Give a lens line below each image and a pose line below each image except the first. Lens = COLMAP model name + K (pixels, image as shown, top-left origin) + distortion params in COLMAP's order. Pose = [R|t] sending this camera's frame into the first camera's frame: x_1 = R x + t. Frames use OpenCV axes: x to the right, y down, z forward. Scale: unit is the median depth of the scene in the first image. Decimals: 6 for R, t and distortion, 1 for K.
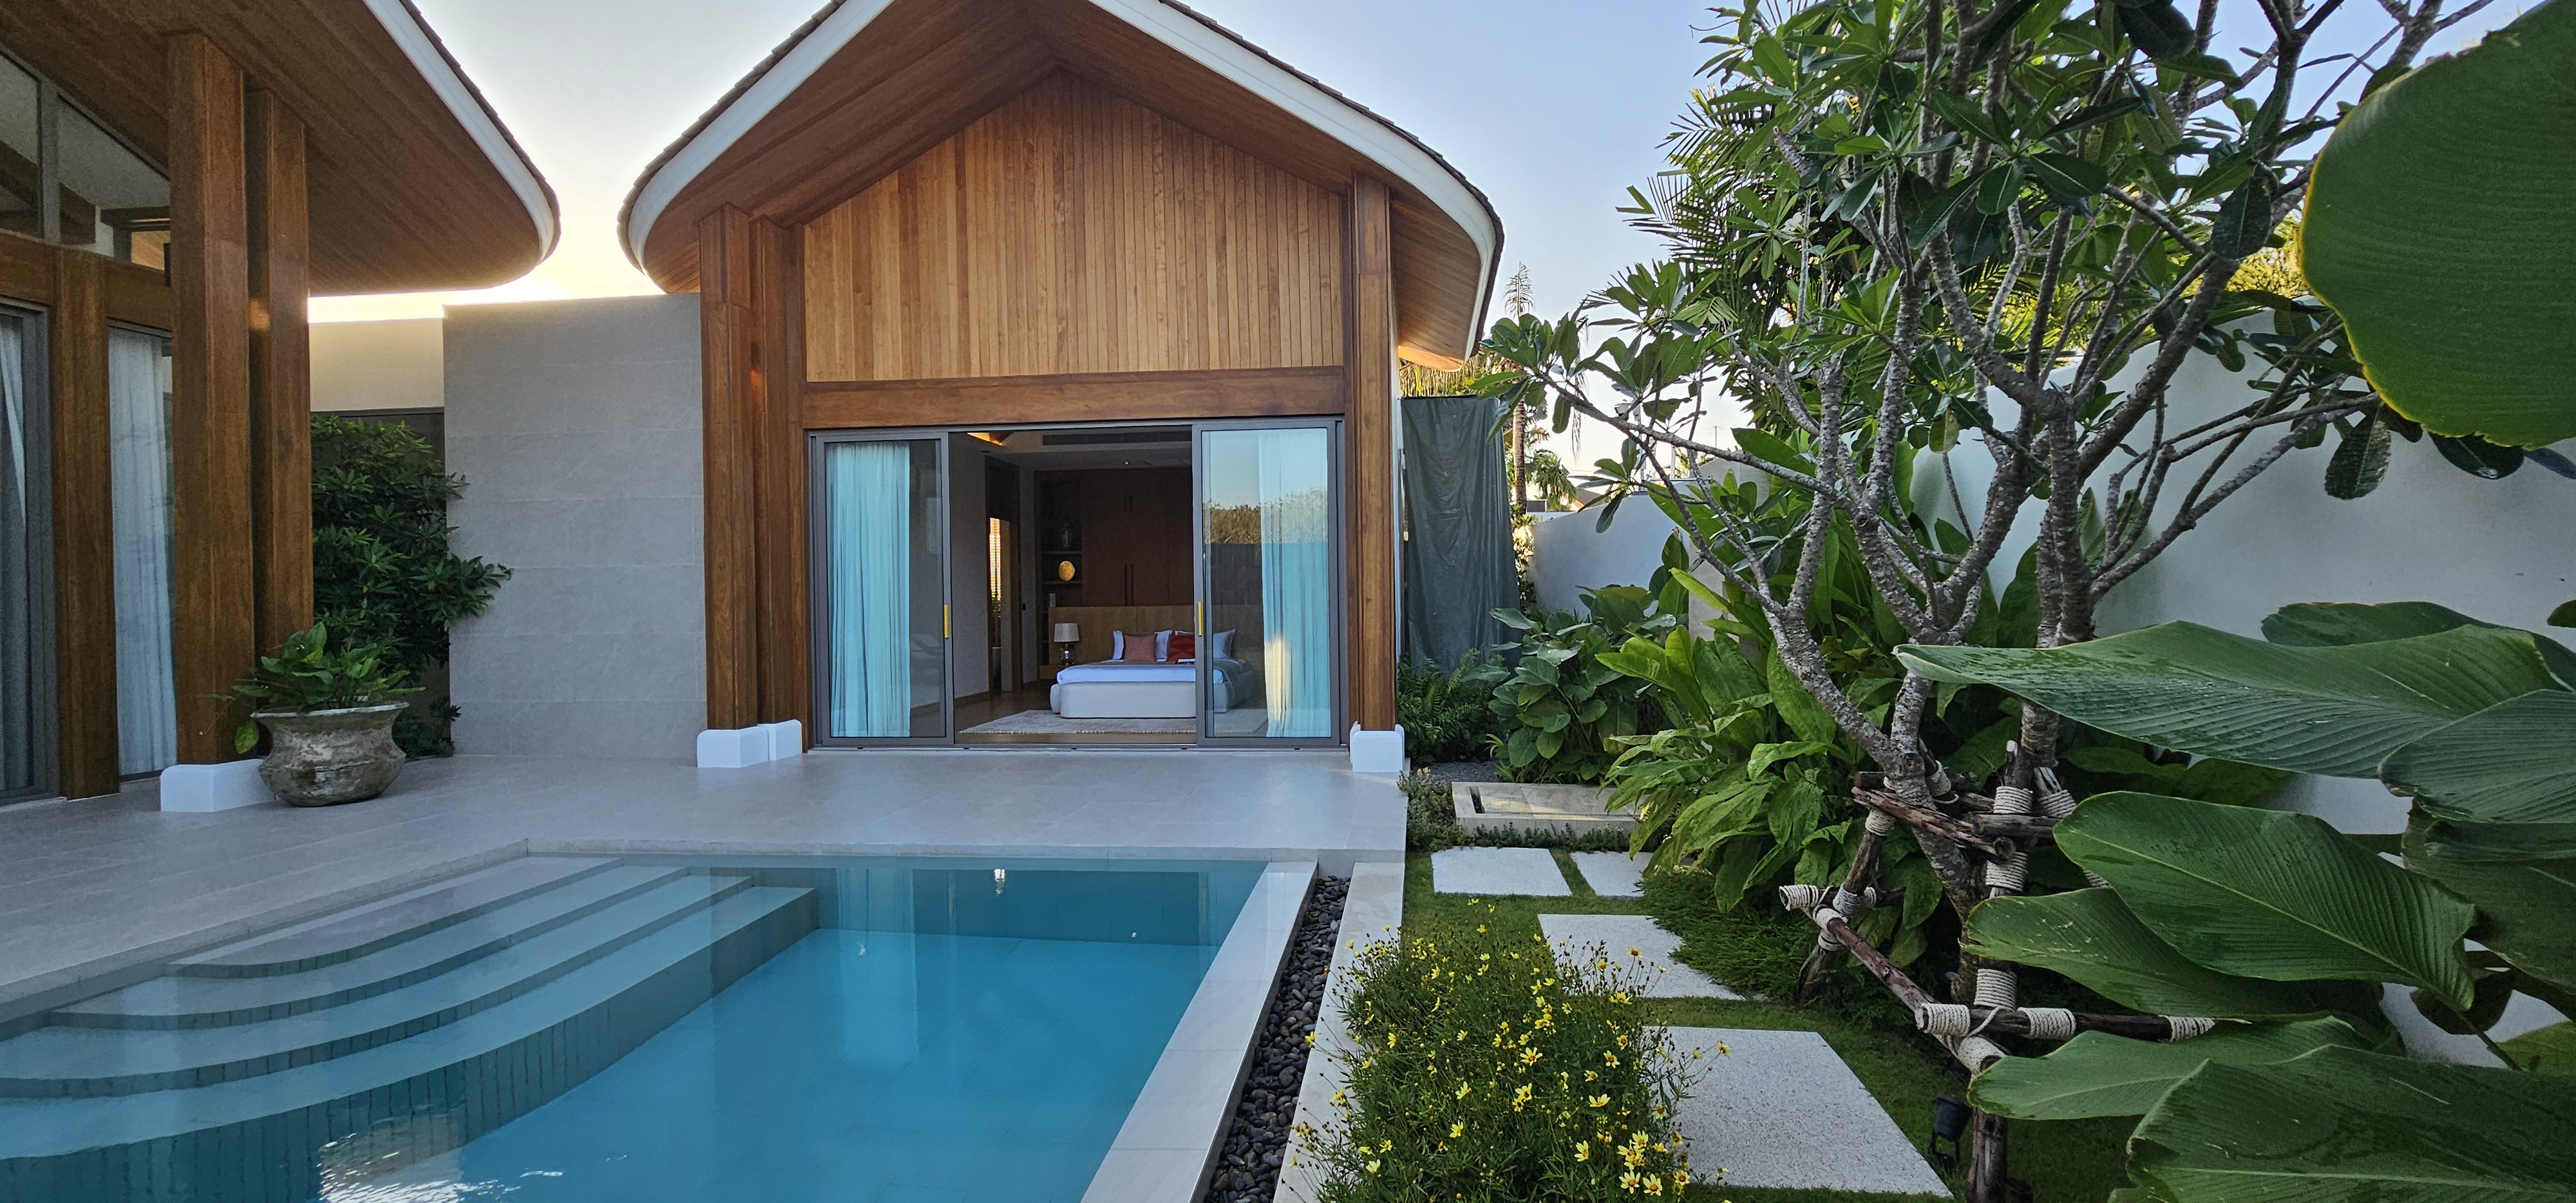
lens RADIAL K [[1046.7, 0, 1315.9], [0, 1046.7, 601.8], [0, 0, 1]] dist [-0.001079, 0.000389]
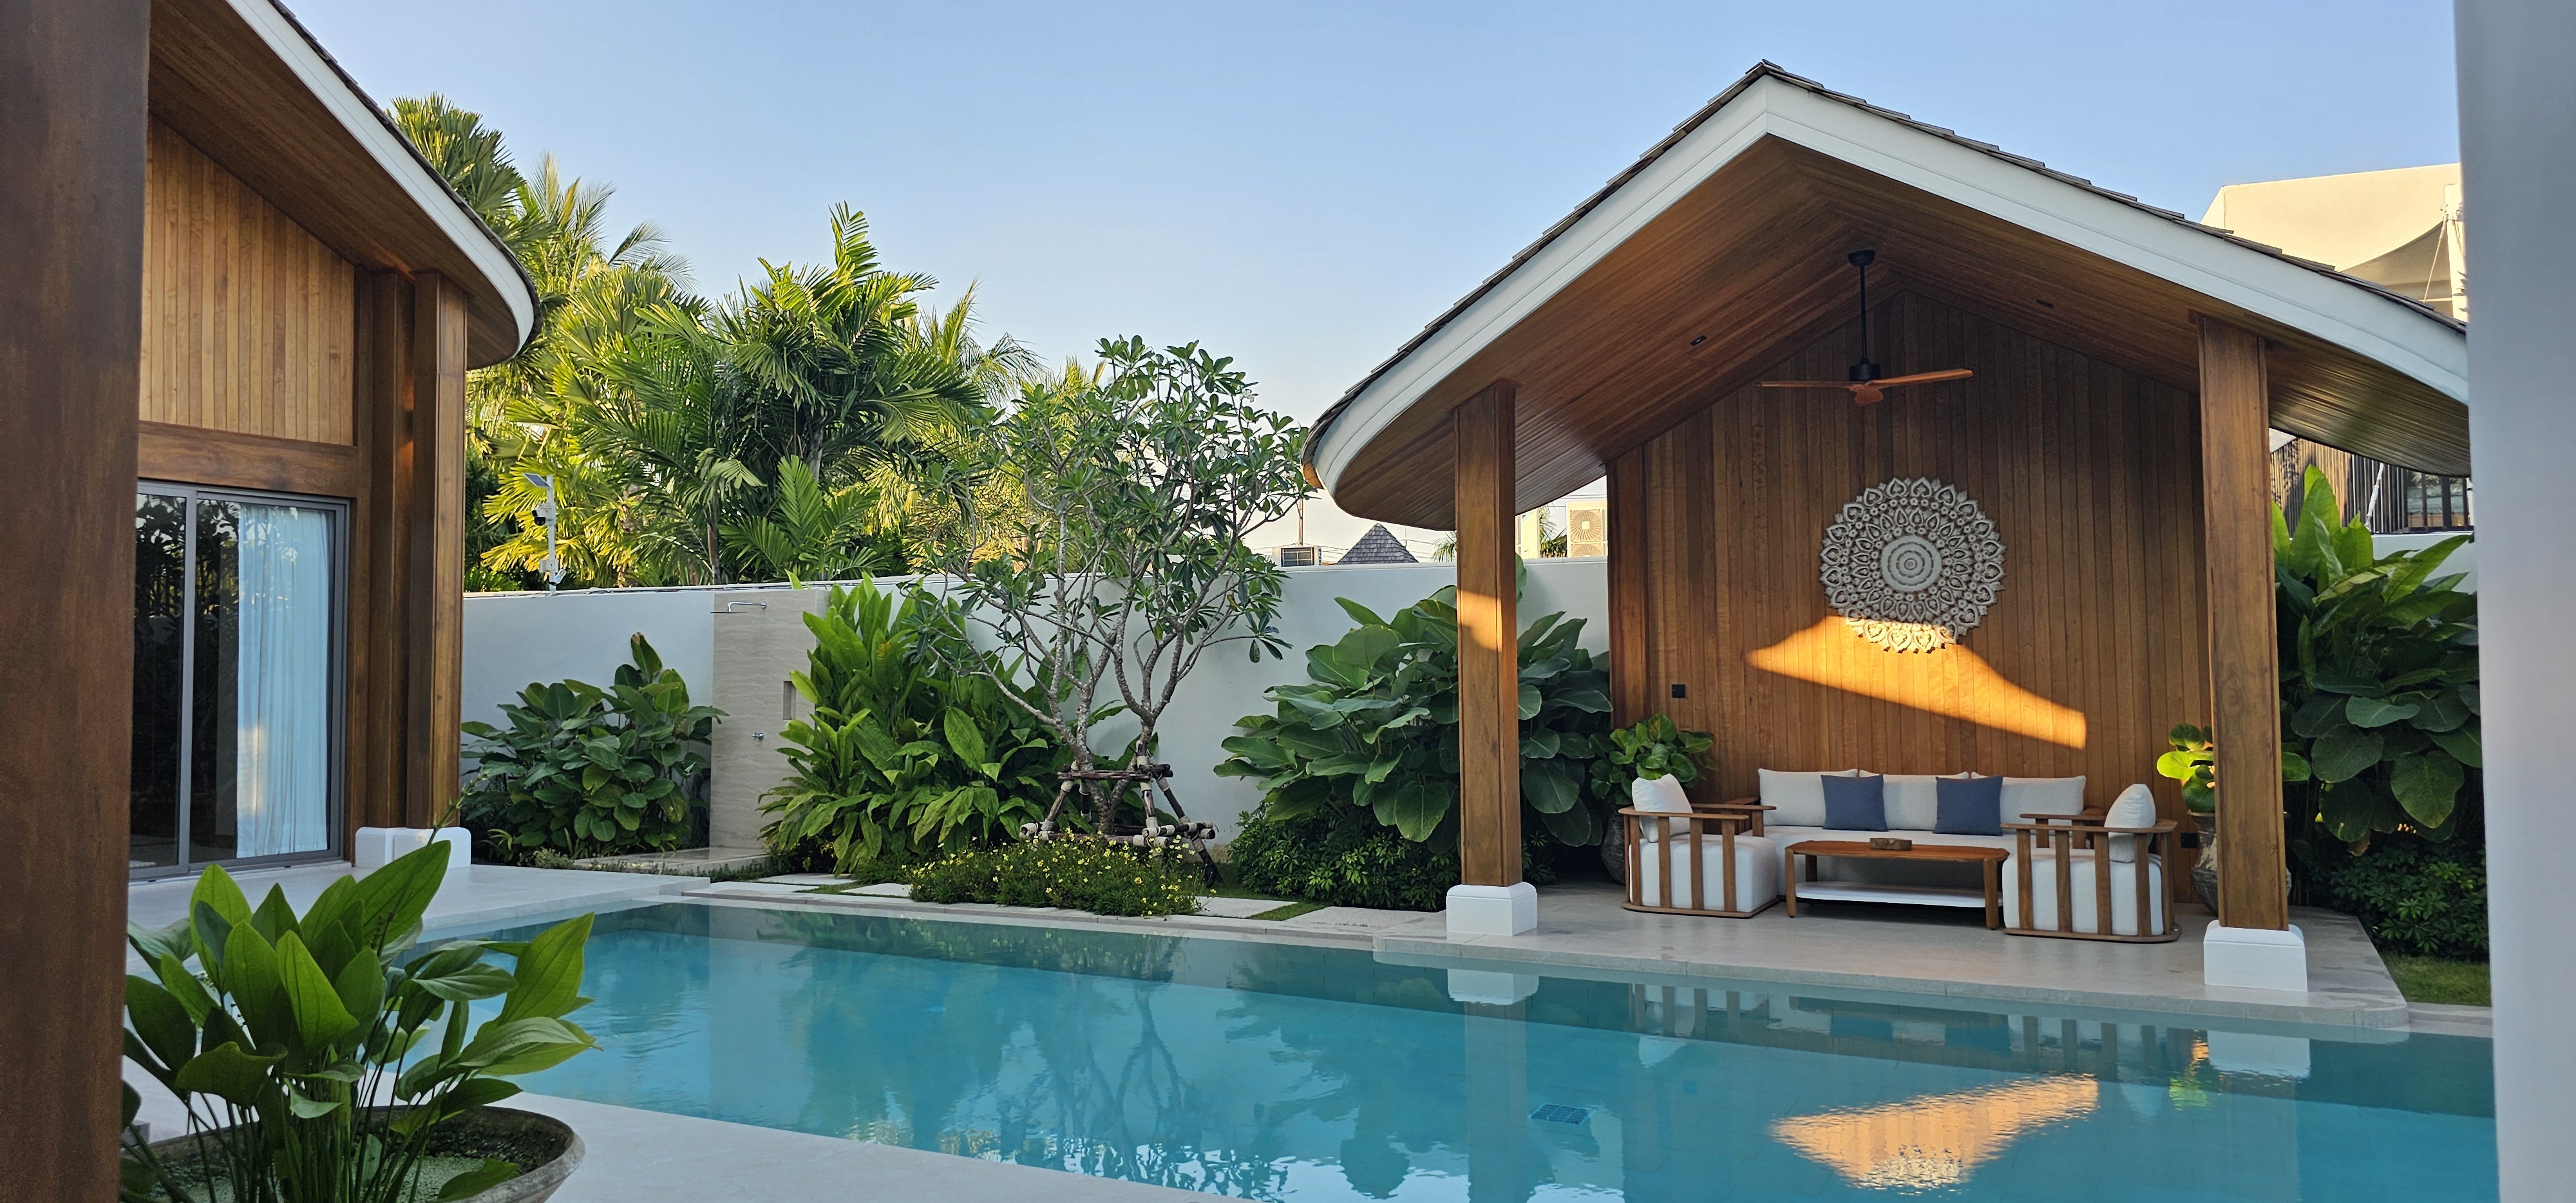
lens RADIAL K [[1716.8, 0, 1253.6], [0, 1716.8, 586.7], [0, 0, 1]] dist [0.044466, -0.035029]
pose [[0.392158, 0.057282, 0.918113, -1.060199], [0.010668, 0.997709, -0.066805, 0.010655], [-0.919836, 0.035993, 0.390648, -0.333338]]
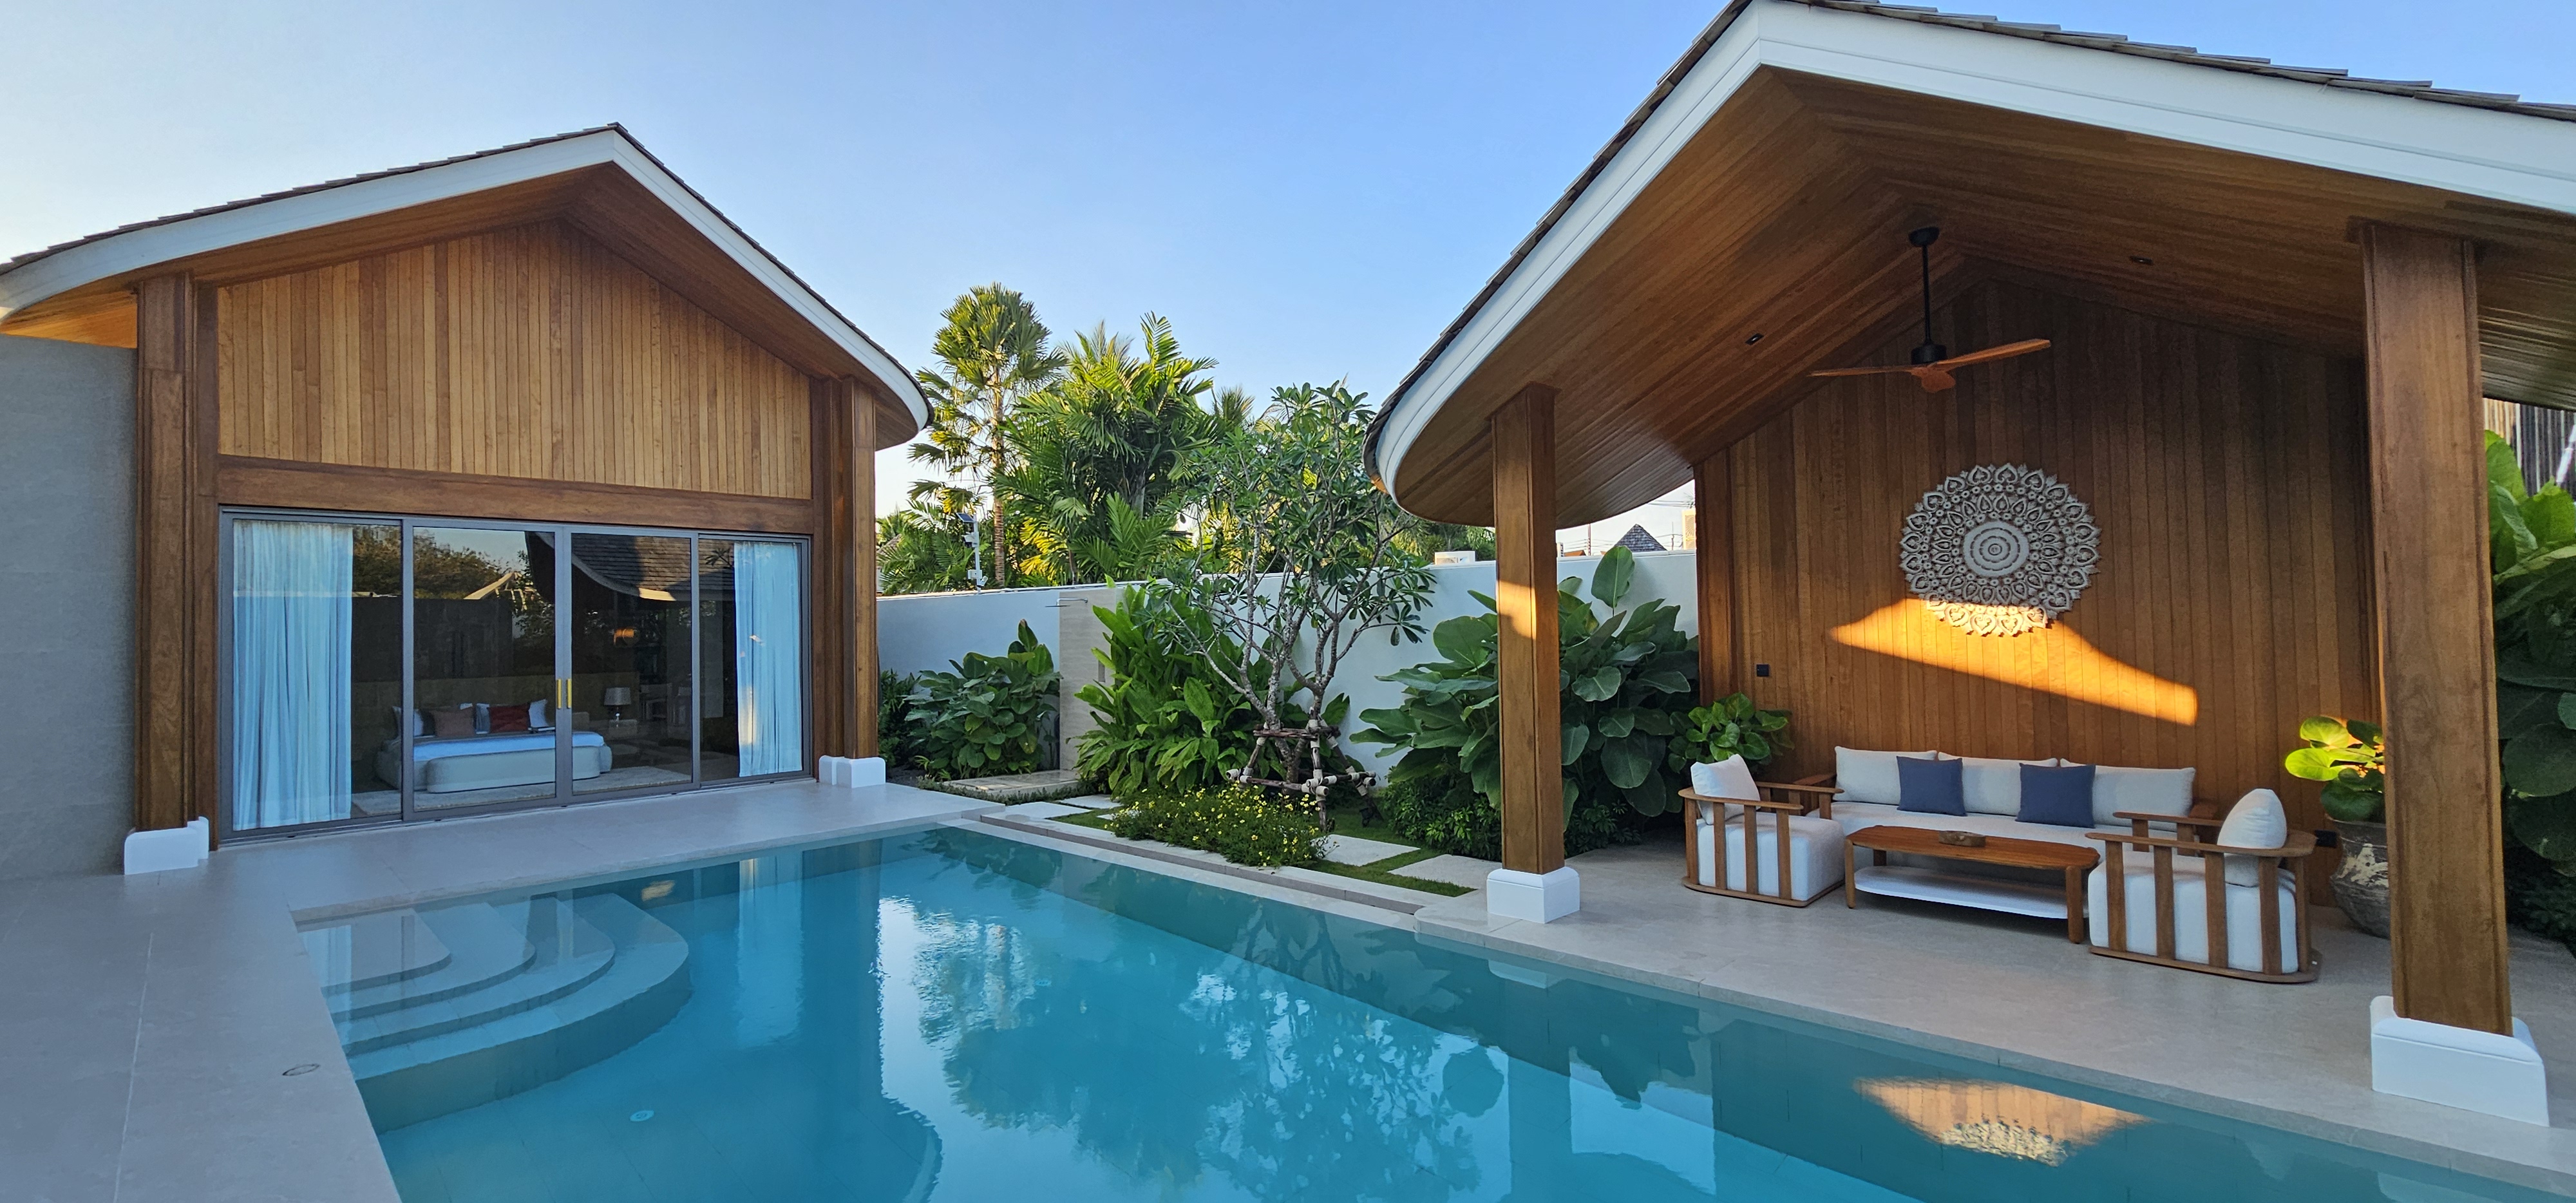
lens RADIAL K [[1046.7, 0, 1306.3], [0, 1046.7, 602.7], [0, 0, 1]] dist [-0.001079, 0.000389]
pose [[0.614218, 0.020327, 0.788875, -0.653114], [0.017906, 0.999052, -0.039685, -0.022648], [-0.788933, 0.038500, 0.613271, -0.353951]]
